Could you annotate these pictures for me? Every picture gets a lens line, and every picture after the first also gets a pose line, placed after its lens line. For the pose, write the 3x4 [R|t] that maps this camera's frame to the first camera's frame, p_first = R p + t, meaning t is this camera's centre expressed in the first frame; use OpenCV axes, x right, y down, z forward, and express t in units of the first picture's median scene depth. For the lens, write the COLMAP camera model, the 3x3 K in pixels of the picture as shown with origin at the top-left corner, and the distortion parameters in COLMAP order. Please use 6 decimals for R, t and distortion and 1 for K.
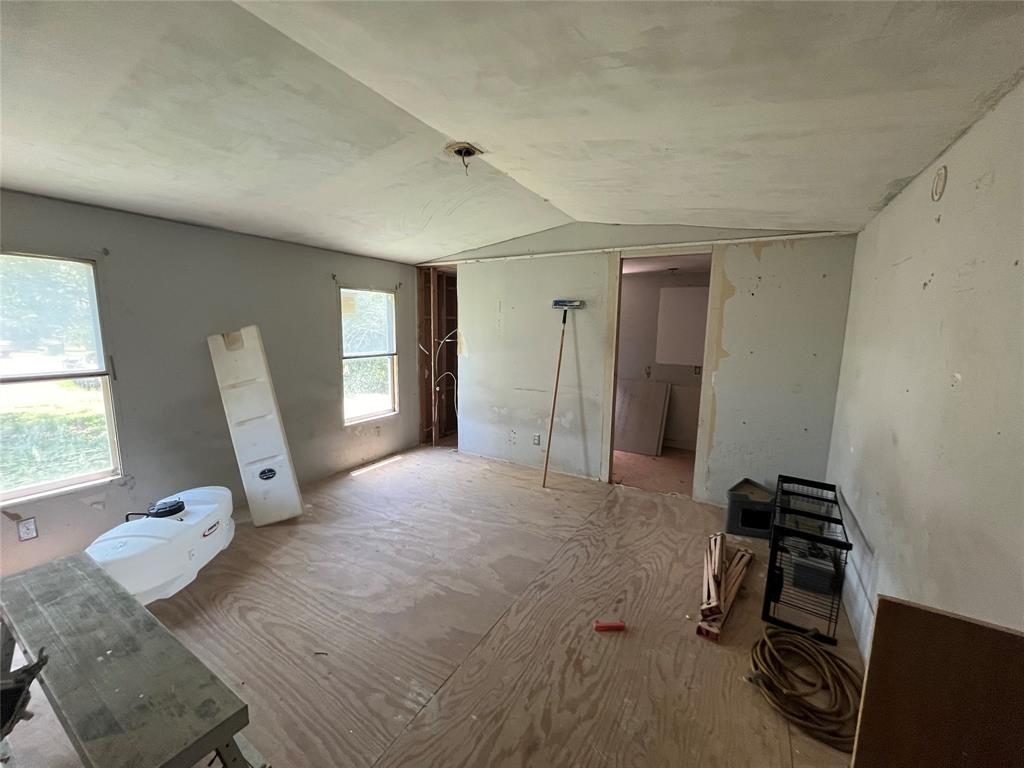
lens RADIAL K [[408.2, 0, 508.7], [0, 408.2, 383.2], [0, 0, 1]] dist [0.000092, 0.000021]
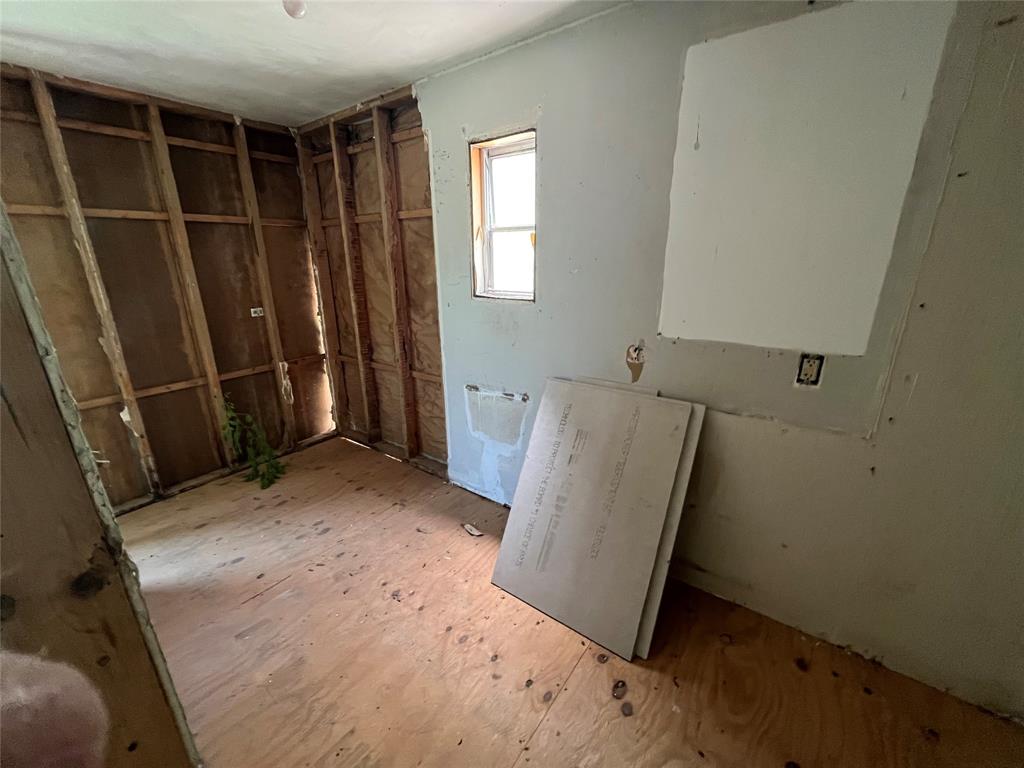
lens RADIAL K [[408.2, 0, 516.1], [0, 408.2, 382.8], [0, 0, 1]] dist [0.000092, 0.000021]
pose [[0.994613, 0.010788, -0.103093, 0.286007], [0.005689, 0.987390, 0.158206, -0.062959], [0.103500, -0.157941, 0.982009, 0.685459]]
